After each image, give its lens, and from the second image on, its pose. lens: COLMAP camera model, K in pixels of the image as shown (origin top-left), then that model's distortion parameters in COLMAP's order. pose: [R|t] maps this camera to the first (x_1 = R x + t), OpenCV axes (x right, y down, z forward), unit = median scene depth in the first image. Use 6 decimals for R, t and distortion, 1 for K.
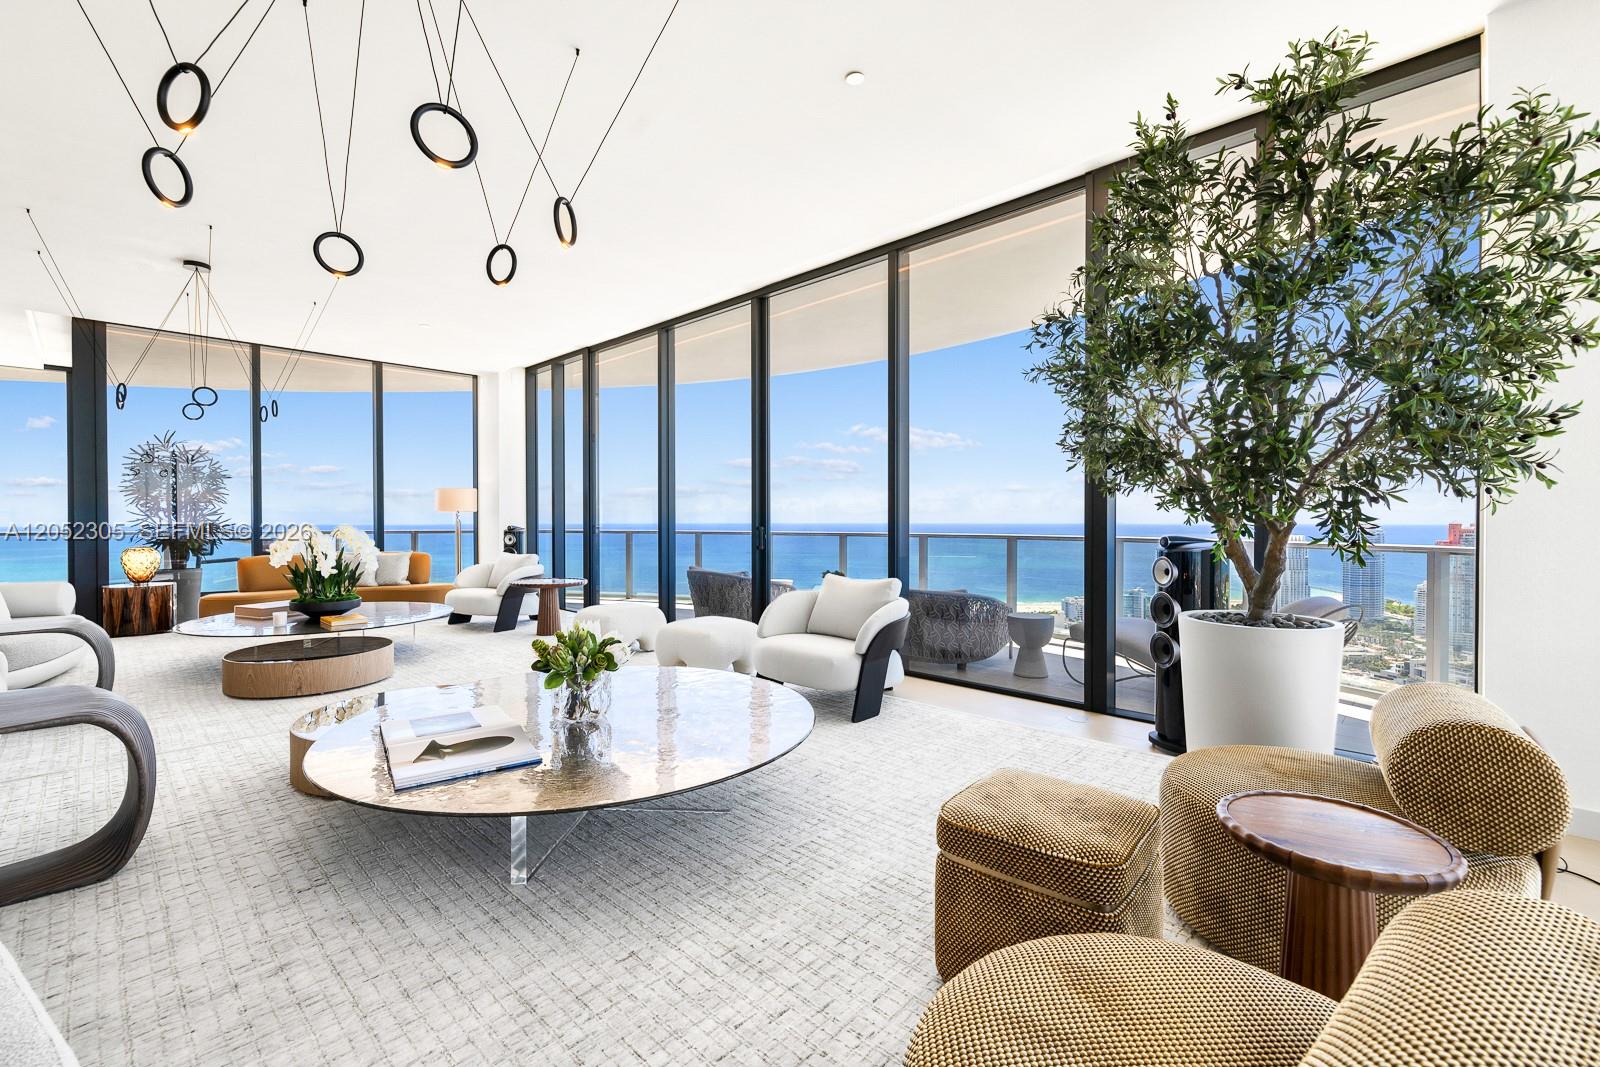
lens RADIAL K [[690.1, 0, 799.6], [0, 690.1, 525.5], [0, 0, 1]] dist [0.003682, 0.001041]
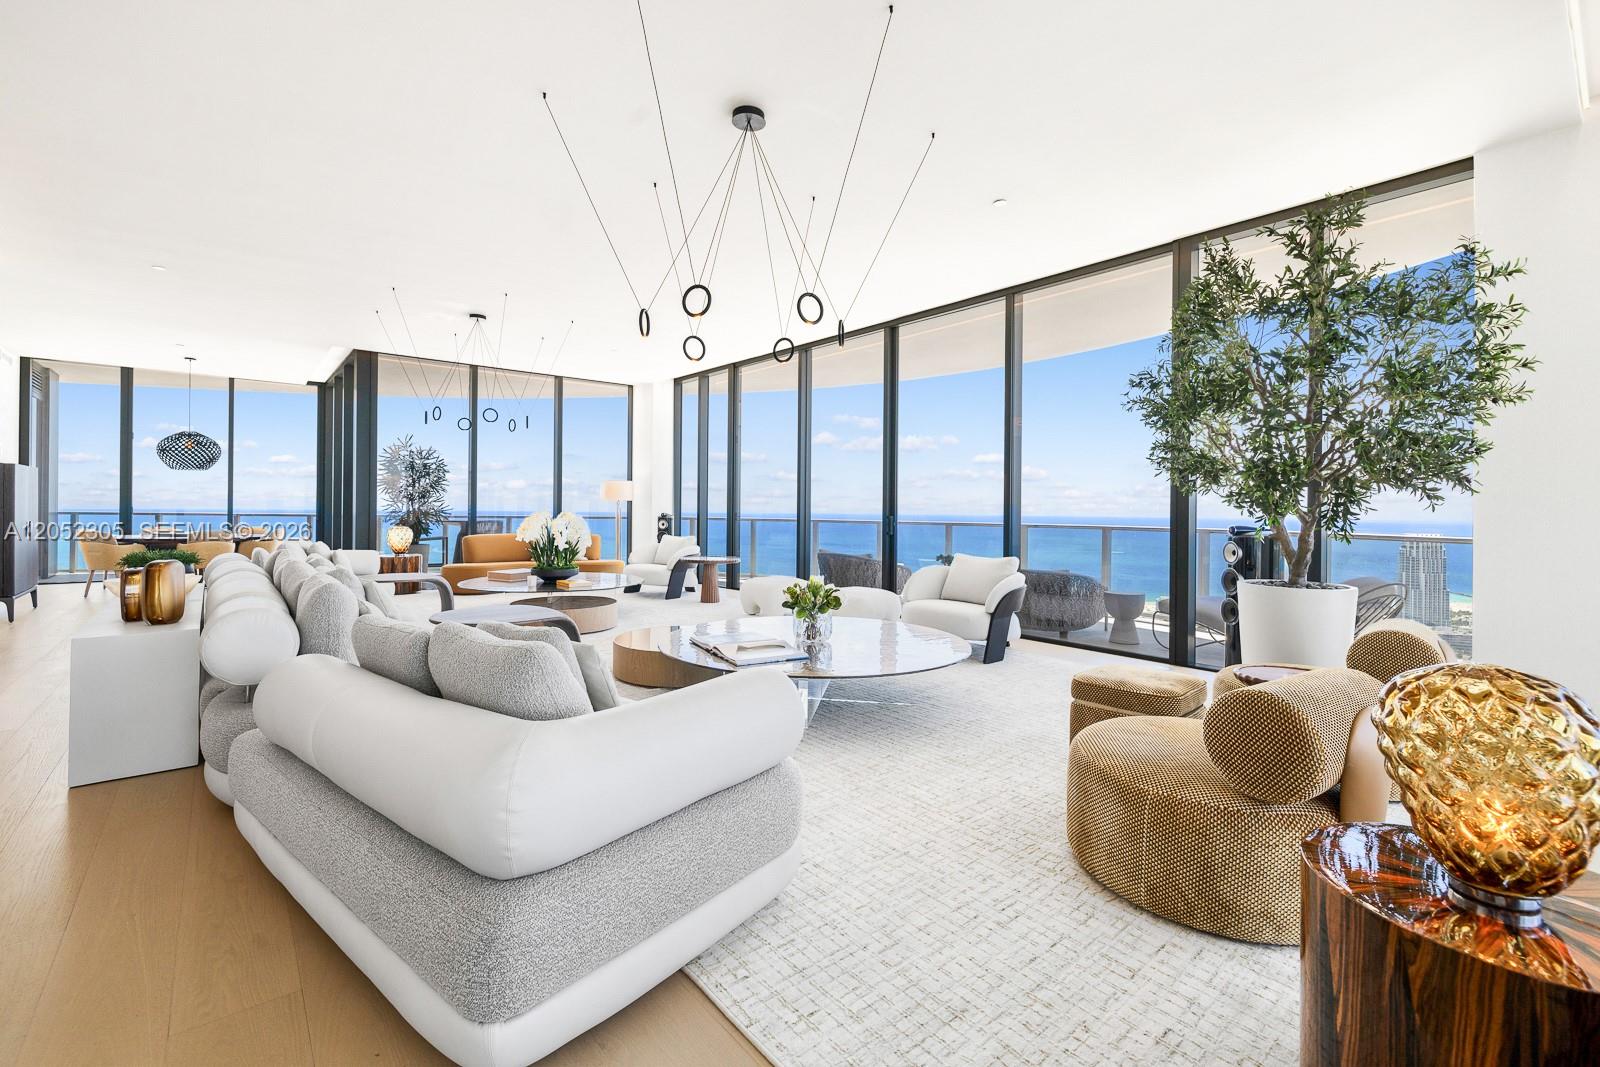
lens RADIAL K [[690.1, 0, 800.0], [0, 690.1, 509.4], [0, 0, 1]] dist [0.003682, 0.001041]
pose [[0.993650, 0.011074, -0.111970, -0.093634], [-0.012192, 0.999882, -0.009307, 0.003894], [0.111854, 0.010613, 0.993668, -0.262107]]
